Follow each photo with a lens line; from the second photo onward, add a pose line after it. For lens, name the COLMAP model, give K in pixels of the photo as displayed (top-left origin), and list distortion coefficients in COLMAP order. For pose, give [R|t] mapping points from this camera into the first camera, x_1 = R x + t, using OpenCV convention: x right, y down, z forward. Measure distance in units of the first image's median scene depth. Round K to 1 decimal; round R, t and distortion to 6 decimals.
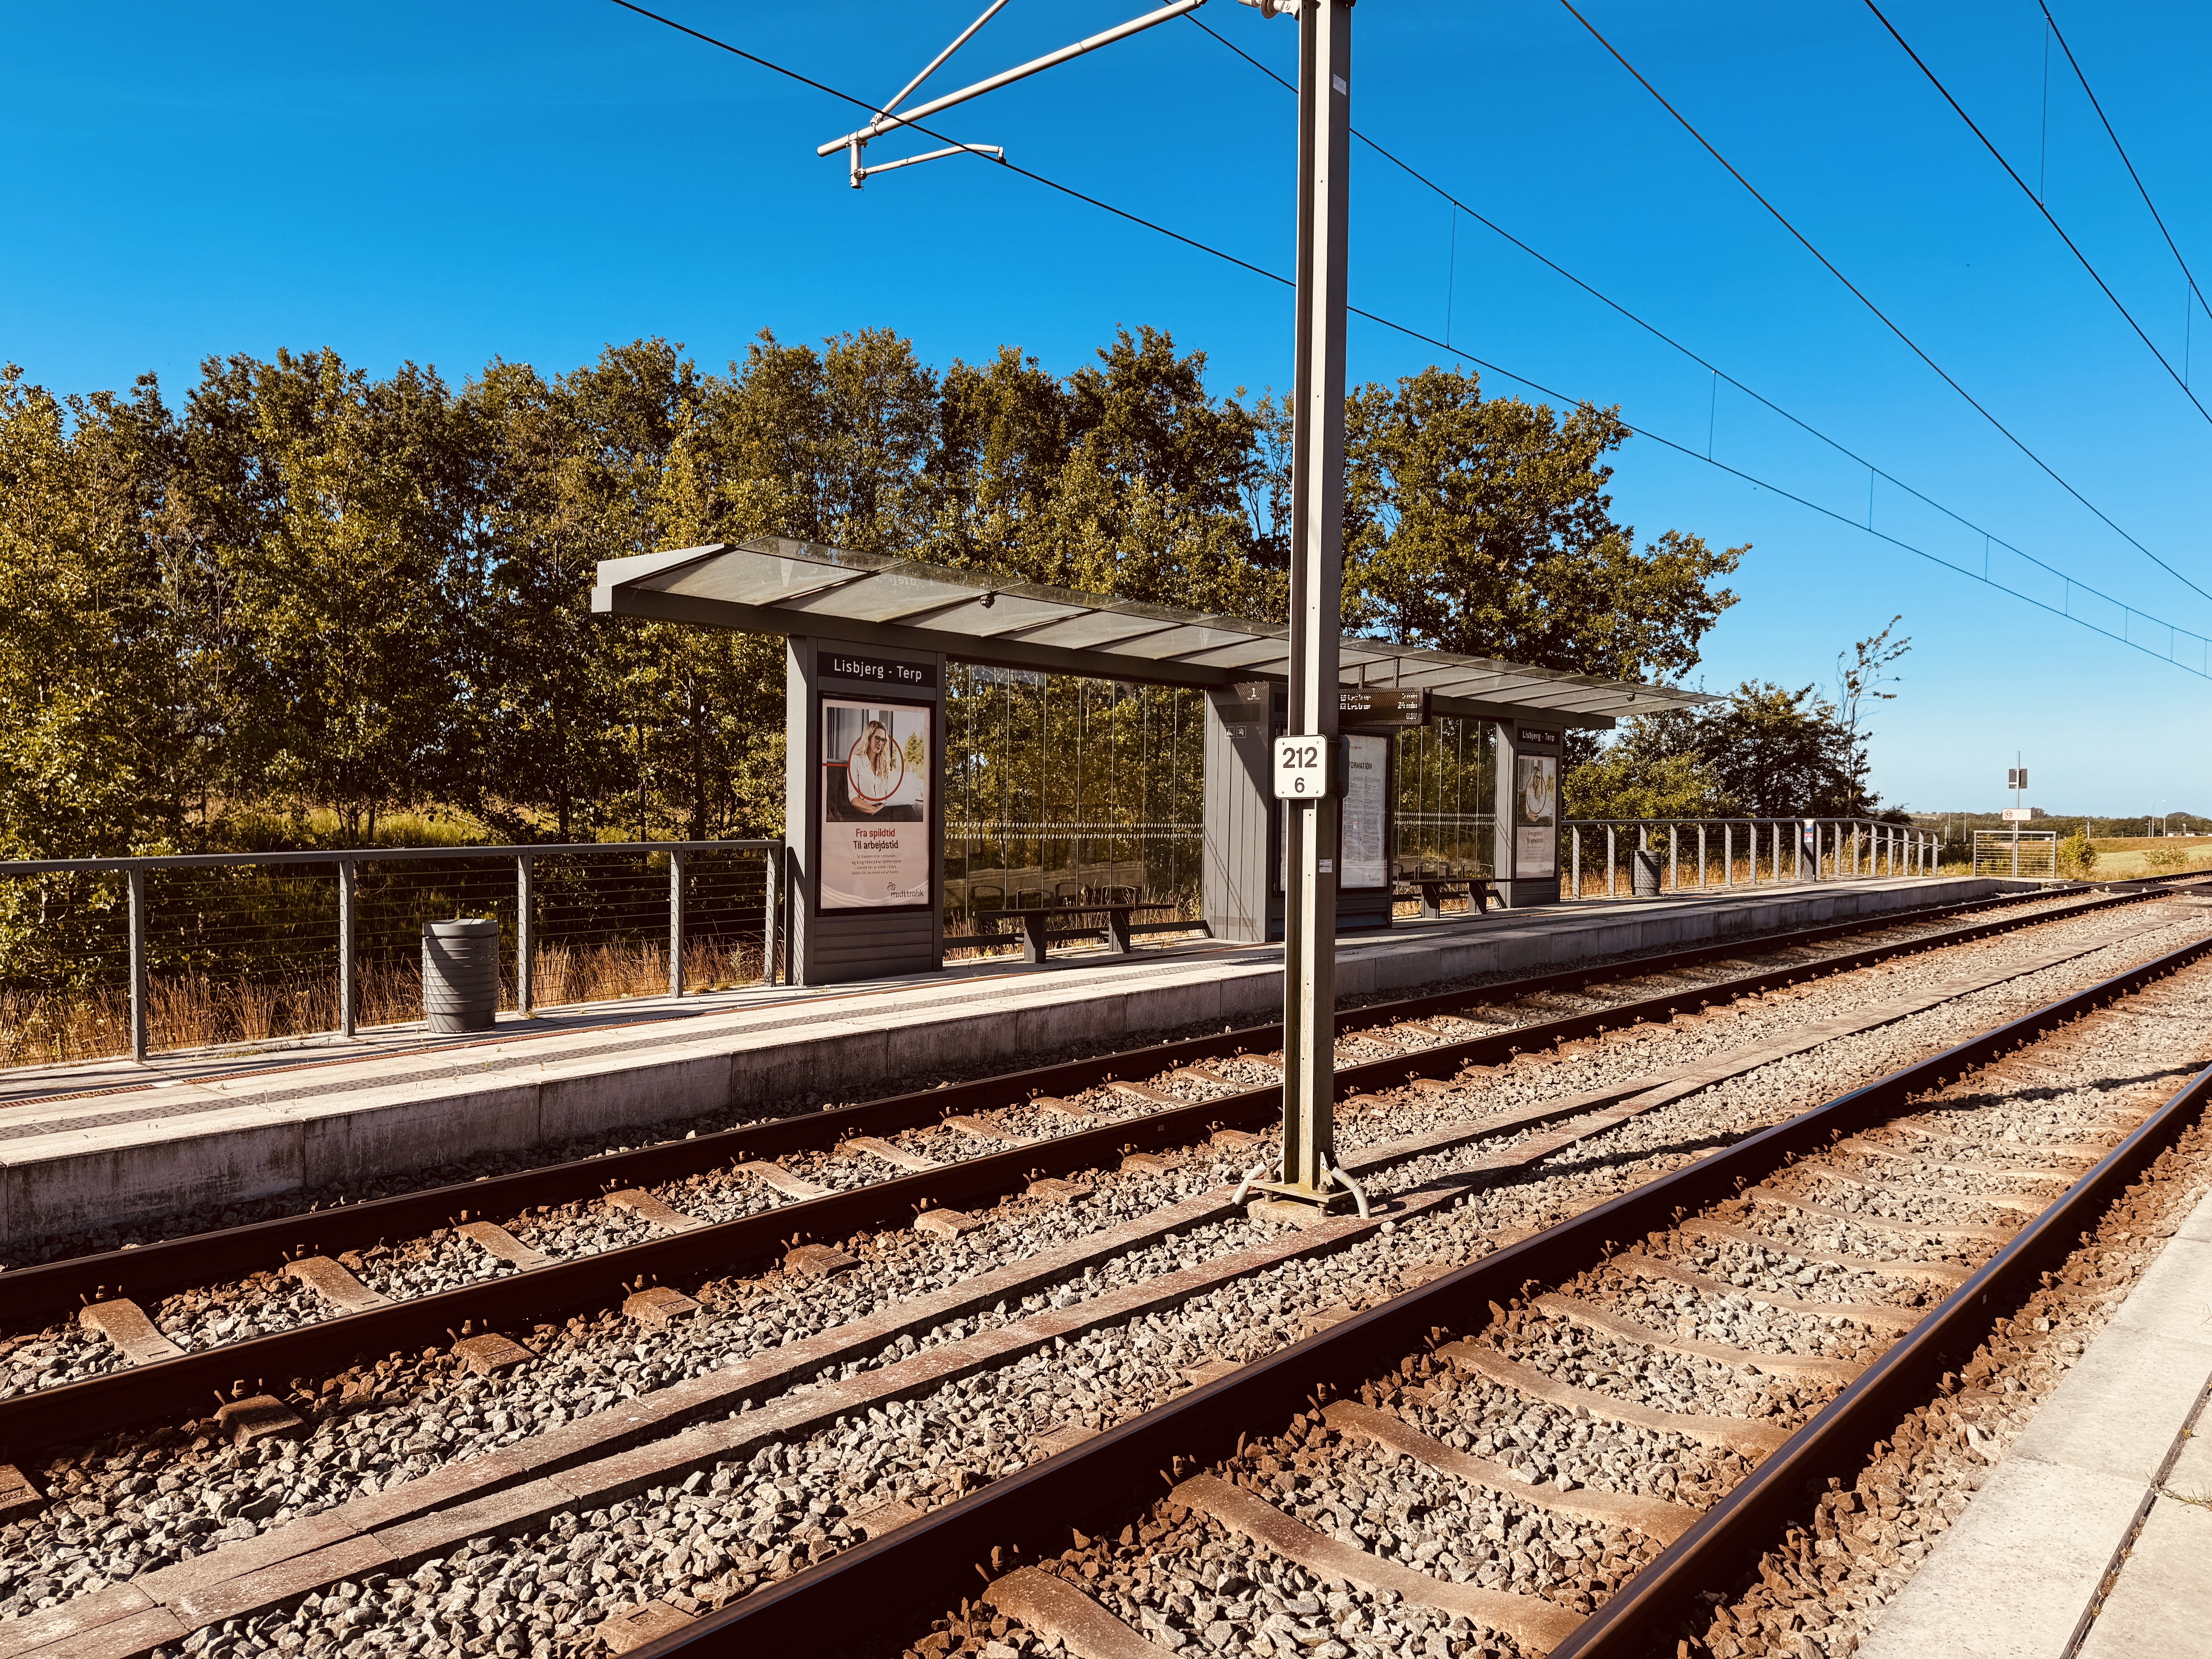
lens RADIAL K [[1523.7, 0, 1113.0], [0, 1523.7, 840.0], [0, 0, 1]] dist [0.144489, -0.242911]
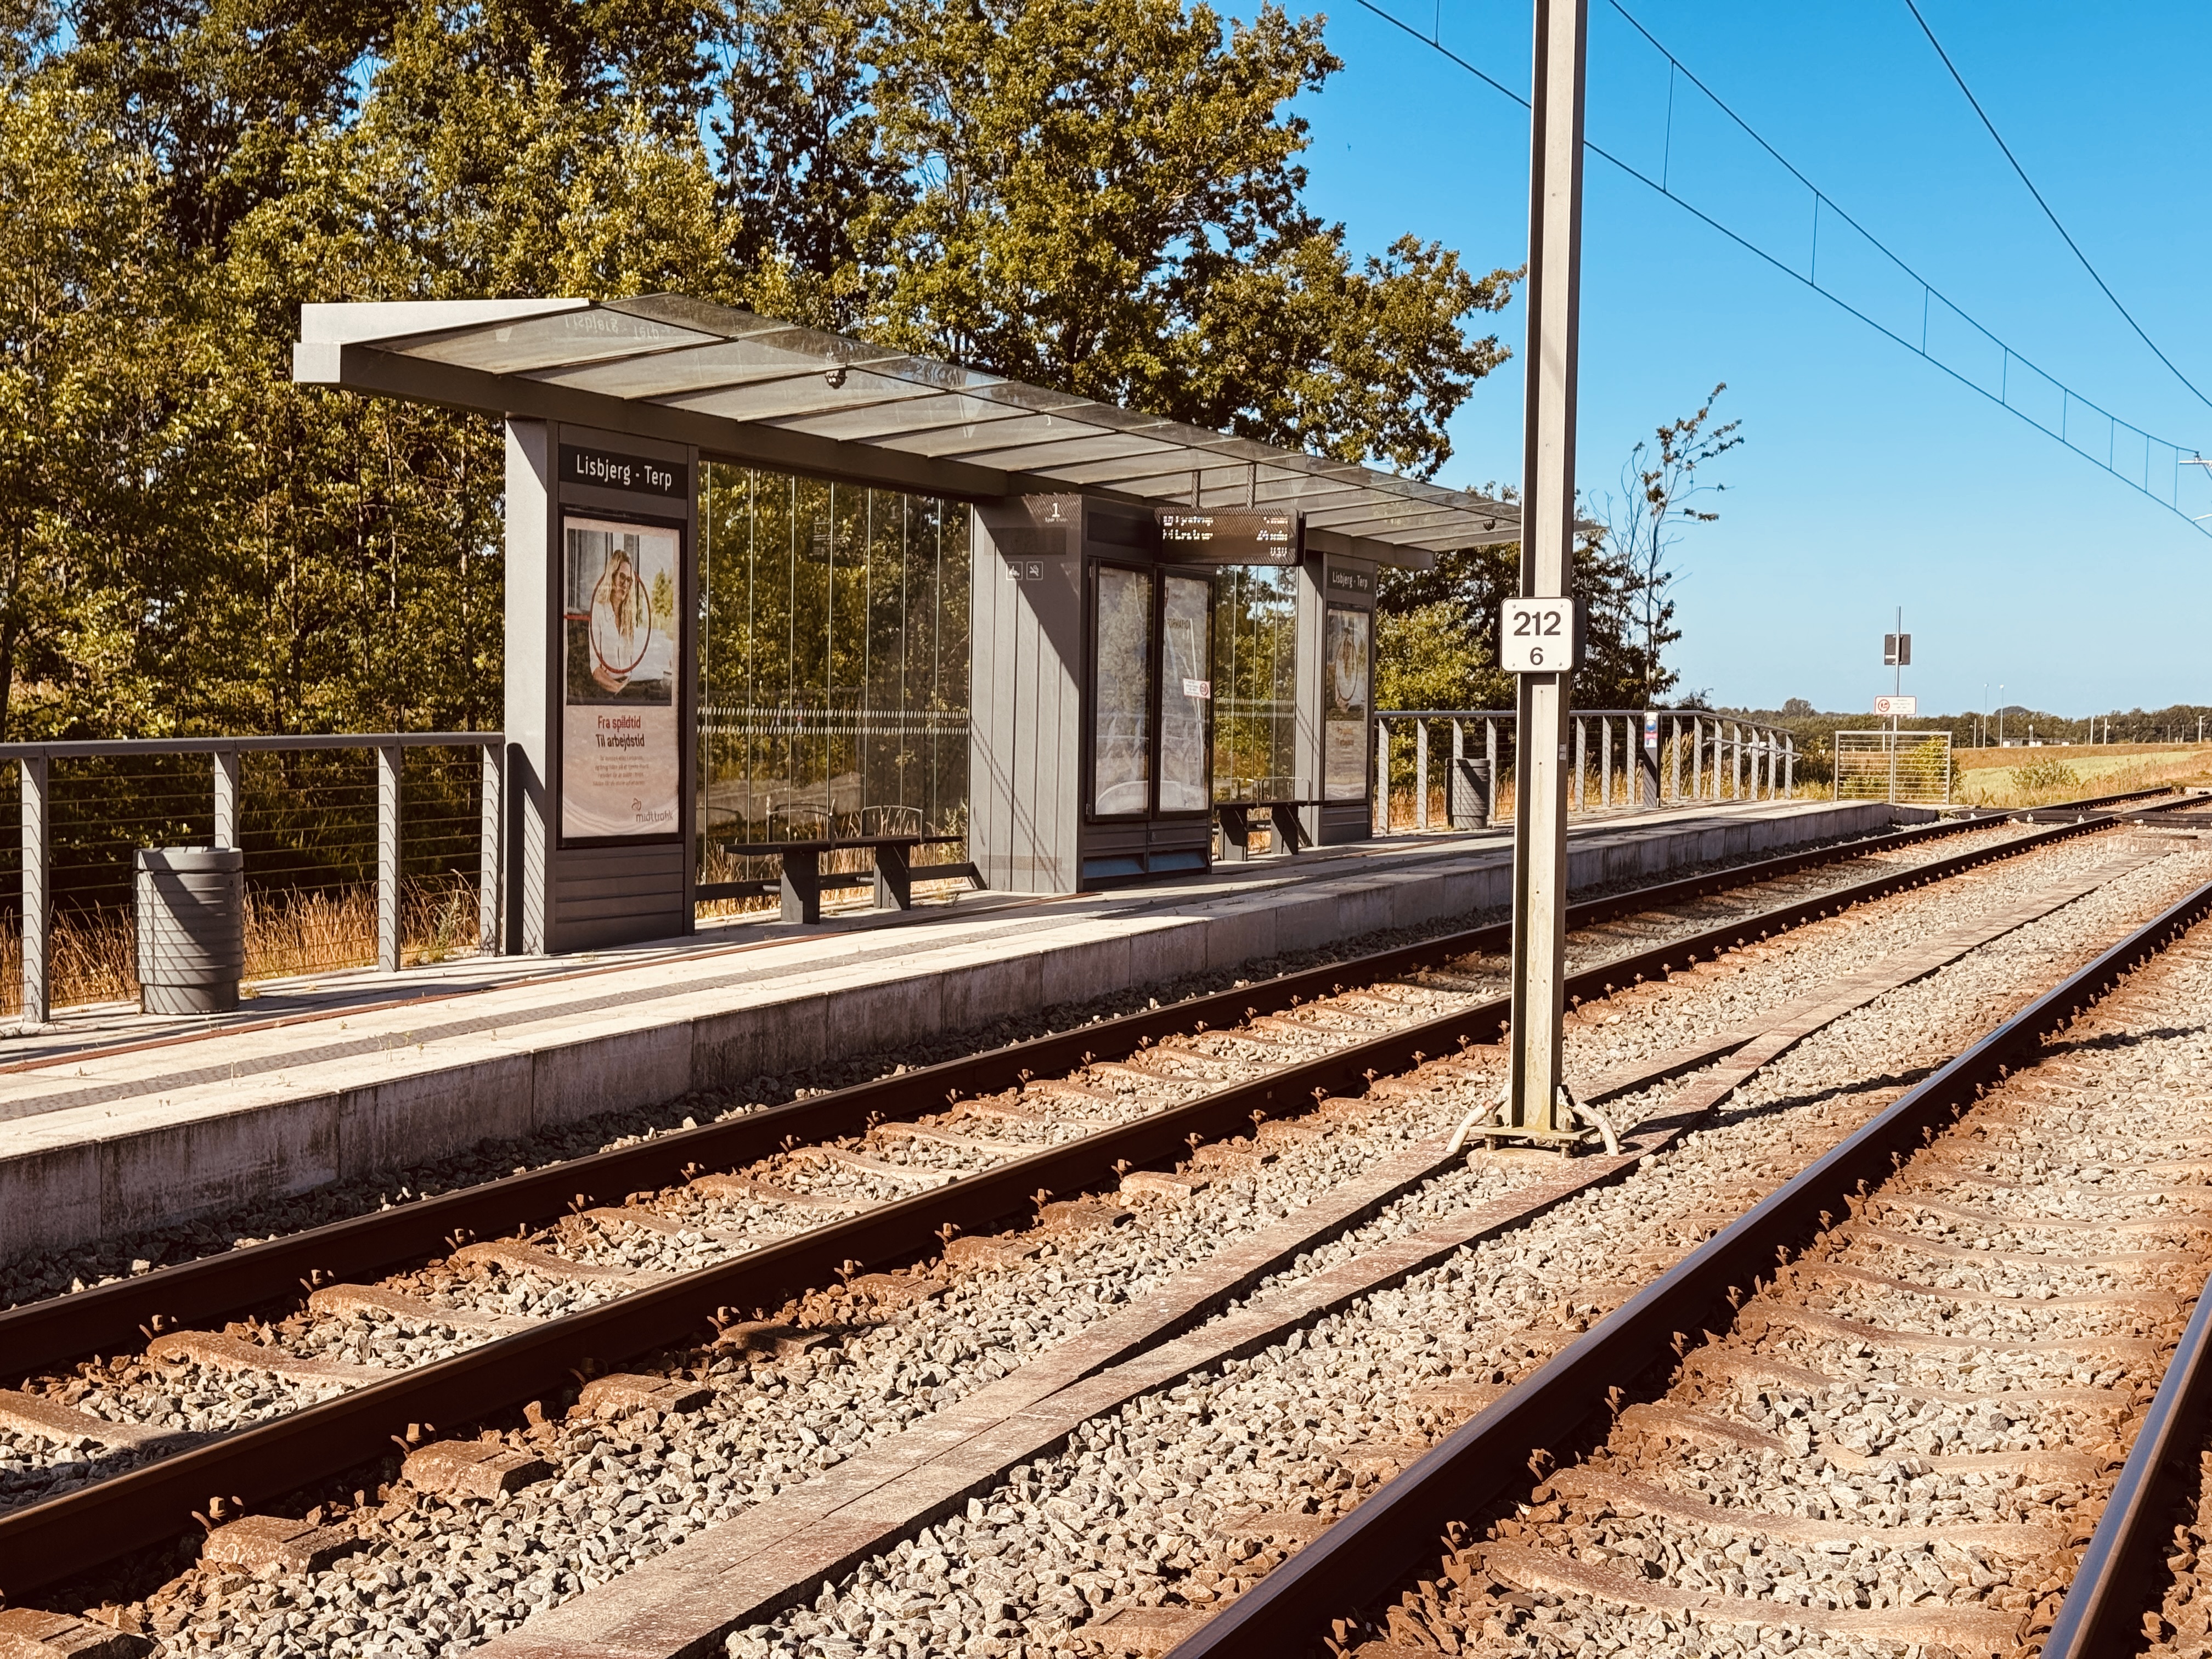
lens RADIAL K [[3048.3, 0, 1143.0], [0, 3048.3, 831.1], [0, 0, 1]] dist [0.203459, -0.457365]
pose [[0.946976, -0.011300, 0.321107, -0.339952], [0.003837, 0.999708, 0.023865, 0.010628], [-0.321283, -0.021368, 0.946742, -0.290521]]
